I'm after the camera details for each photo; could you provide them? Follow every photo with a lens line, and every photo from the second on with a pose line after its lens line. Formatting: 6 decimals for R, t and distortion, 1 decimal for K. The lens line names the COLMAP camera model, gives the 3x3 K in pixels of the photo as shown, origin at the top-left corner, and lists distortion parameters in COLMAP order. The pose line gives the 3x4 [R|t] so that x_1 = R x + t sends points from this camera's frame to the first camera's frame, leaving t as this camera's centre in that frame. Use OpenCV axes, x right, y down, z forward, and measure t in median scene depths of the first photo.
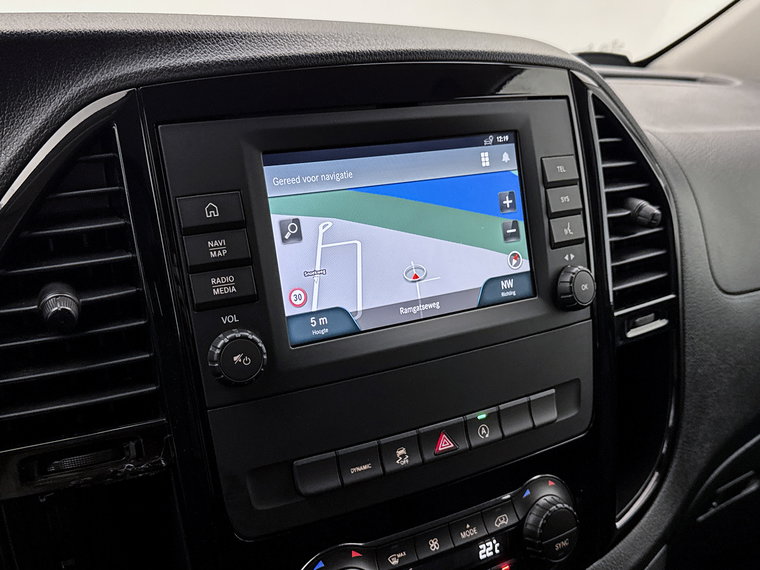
lens RADIAL K [[888.6, 0, 377.1], [0, 888.6, 283.4], [0, 0, 1]] dist [0.095476, 0.000000]
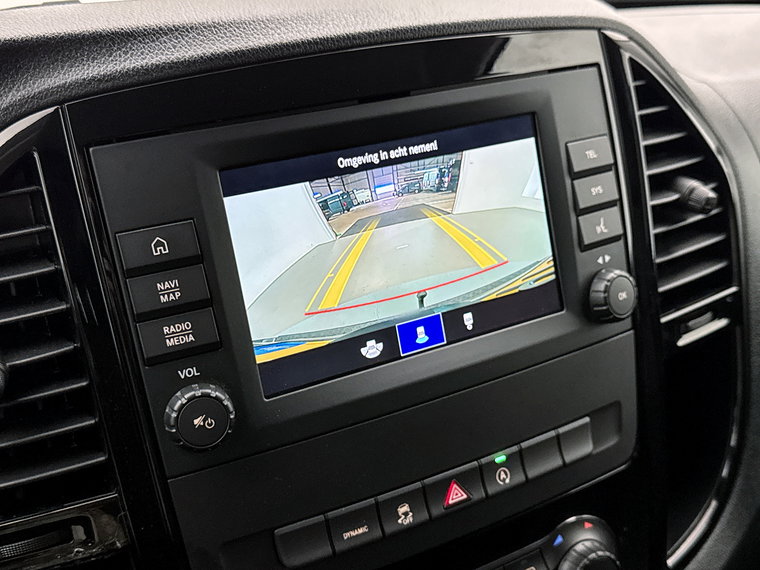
lens RADIAL K [[998.3, 0, 376.9], [0, 998.3, 277.8], [0, 0, 1]] dist [0.080380, 0.000000]
pose [[0.998300, -0.033417, -0.047754, 0.053039], [0.037027, 0.996357, 0.076825, -0.101377], [0.045013, -0.078463, 0.995900, 0.063676]]
